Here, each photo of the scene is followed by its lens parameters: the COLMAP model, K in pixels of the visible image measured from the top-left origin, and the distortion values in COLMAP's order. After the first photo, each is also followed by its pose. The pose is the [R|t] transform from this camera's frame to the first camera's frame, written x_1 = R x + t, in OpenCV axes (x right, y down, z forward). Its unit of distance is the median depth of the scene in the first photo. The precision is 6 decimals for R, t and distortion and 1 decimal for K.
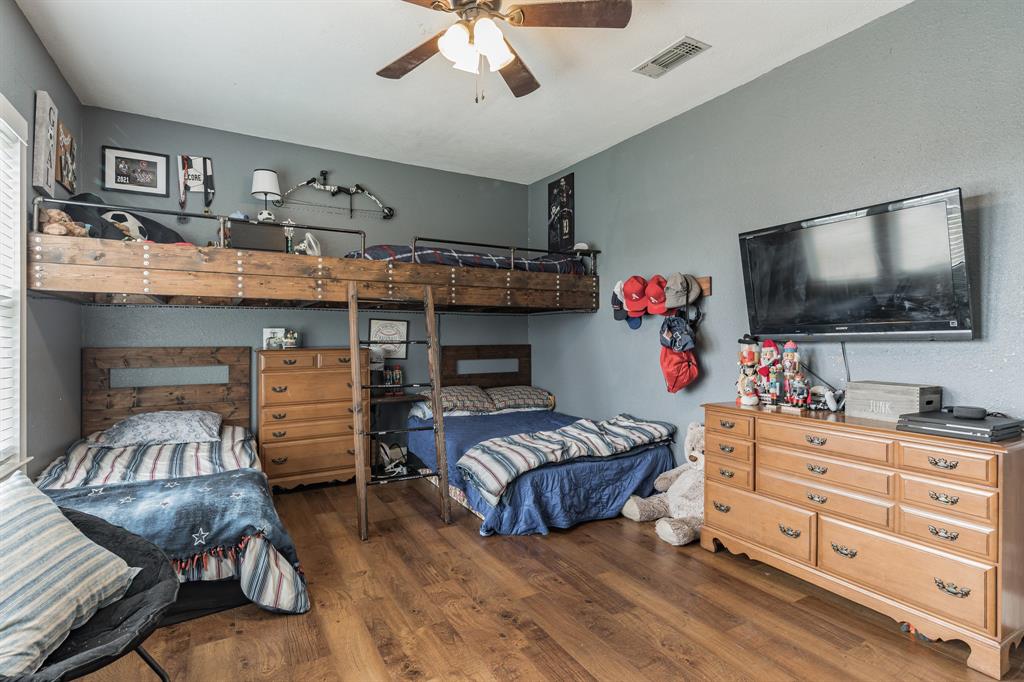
lens RADIAL K [[500.9, 0, 510.0], [0, 500.9, 336.8], [0, 0, 1]] dist [0.004438, -0.003620]
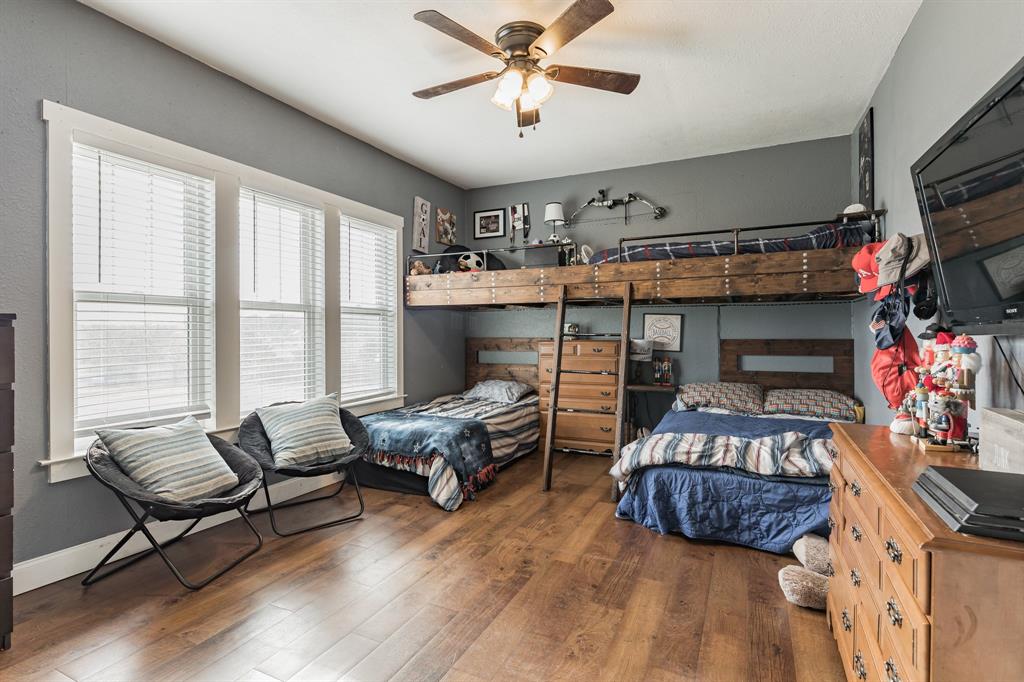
lens RADIAL K [[500.9, 0, 507.7], [0, 500.9, 339.1], [0, 0, 1]] dist [0.004438, -0.003620]
pose [[0.566080, 0.009920, -0.824291, 0.607167], [0.003375, 0.999891, 0.014350, 0.003318], [0.824343, -0.010905, 0.565985, 0.186101]]
